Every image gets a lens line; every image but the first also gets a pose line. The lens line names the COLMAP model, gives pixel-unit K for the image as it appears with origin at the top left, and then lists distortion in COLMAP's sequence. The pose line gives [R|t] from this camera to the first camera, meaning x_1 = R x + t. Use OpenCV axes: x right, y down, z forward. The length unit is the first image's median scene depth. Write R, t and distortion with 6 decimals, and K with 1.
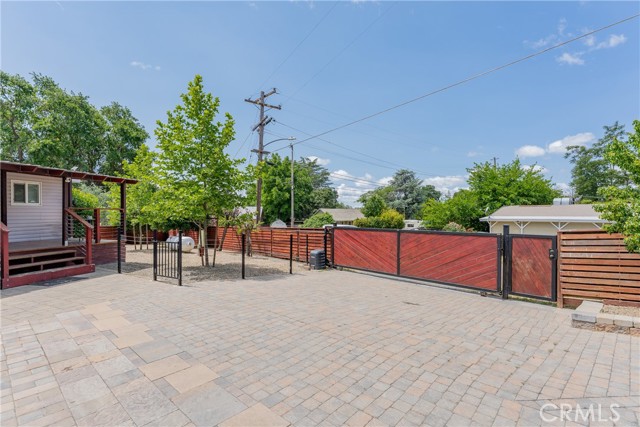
lens RADIAL K [[307.2, 0, 319.6], [0, 307.2, 228.4], [0, 0, 1]] dist [-0.001093, -0.000428]
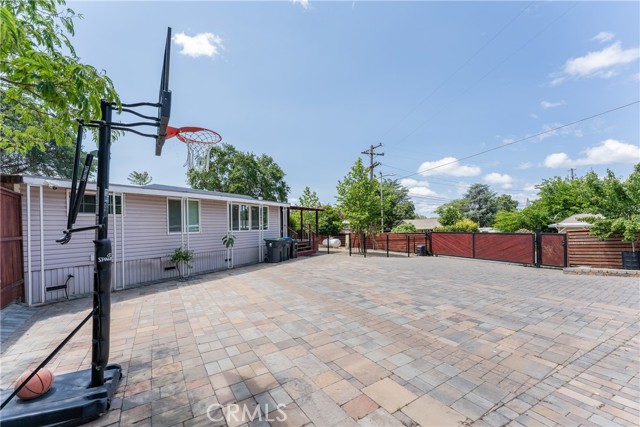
lens RADIAL K [[259.8, 0, 317.8], [0, 259.8, 230.6], [0, 0, 1]] dist [-0.000839, 0.000078]
pose [[0.958614, -0.012479, -0.284436, -0.054879], [0.005774, 0.999686, -0.024400, 0.007834], [0.284651, 0.021748, 0.958385, -0.214693]]
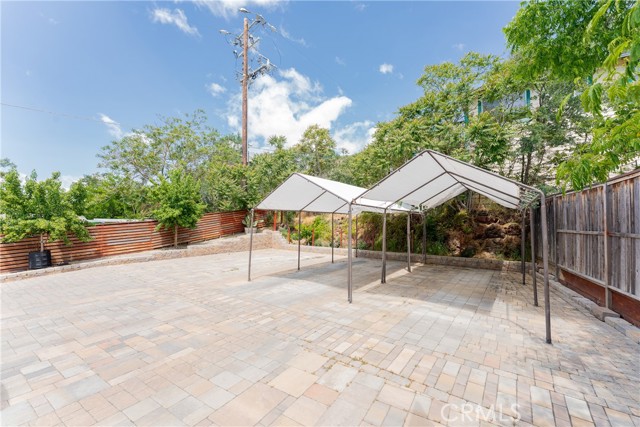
lens RADIAL K [[259.4, 0, 320.4], [0, 259.4, 221.1], [0, 0, 1]] dist [-0.001056, -0.000114]
pose [[-0.140312, 0.003647, 0.990101, -0.147509], [0.038609, 0.999253, 0.001791, 0.003439], [-0.989354, 0.038478, -0.140348, -0.125541]]
